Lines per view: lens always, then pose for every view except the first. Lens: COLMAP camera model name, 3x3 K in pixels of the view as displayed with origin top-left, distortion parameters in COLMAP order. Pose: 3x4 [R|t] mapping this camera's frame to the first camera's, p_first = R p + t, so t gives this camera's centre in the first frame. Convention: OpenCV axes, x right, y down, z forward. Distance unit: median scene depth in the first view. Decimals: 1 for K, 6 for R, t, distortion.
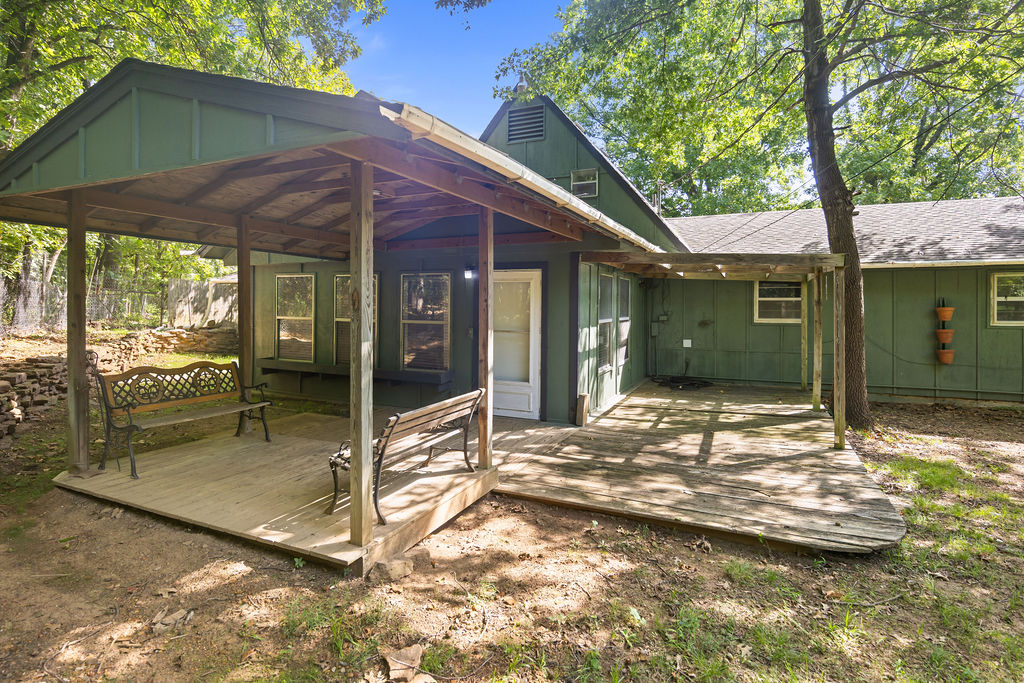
lens RADIAL K [[535.7, 0, 513.0], [0, 535.7, 309.7], [0, 0, 1]] dist [-0.003691, -0.000881]
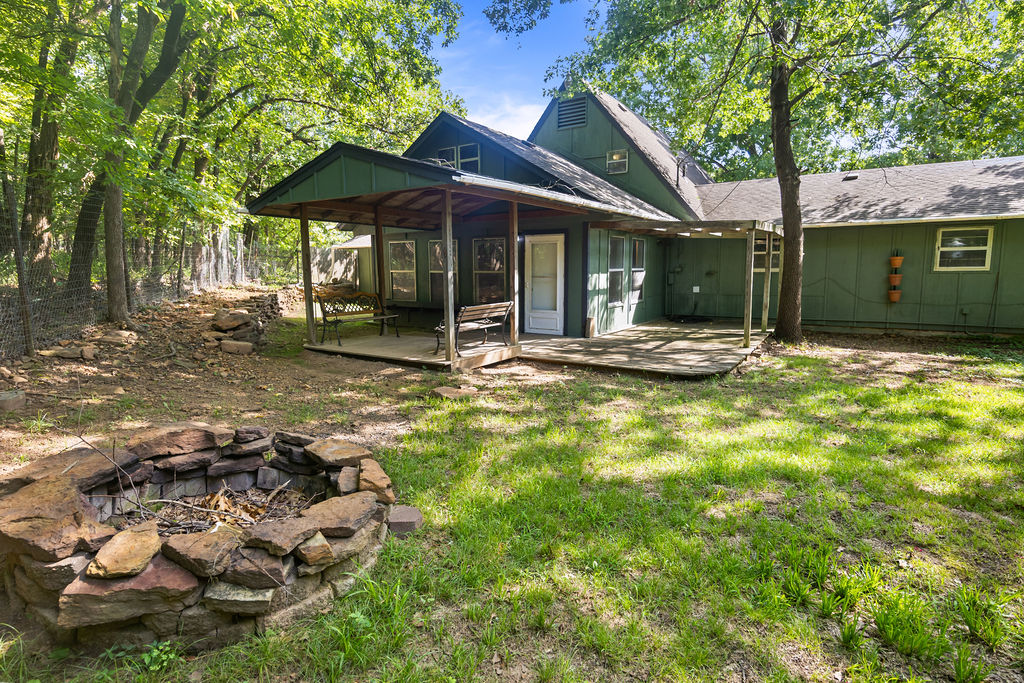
lens RADIAL K [[535.7, 0, 510.3], [0, 535.7, 345.1], [0, 0, 1]] dist [-0.003691, -0.000881]
pose [[0.987448, 0.009683, -0.157647, 0.120848], [0.011606, 0.990973, 0.133558, 0.025313], [0.157517, -0.133711, 0.978422, -0.437322]]
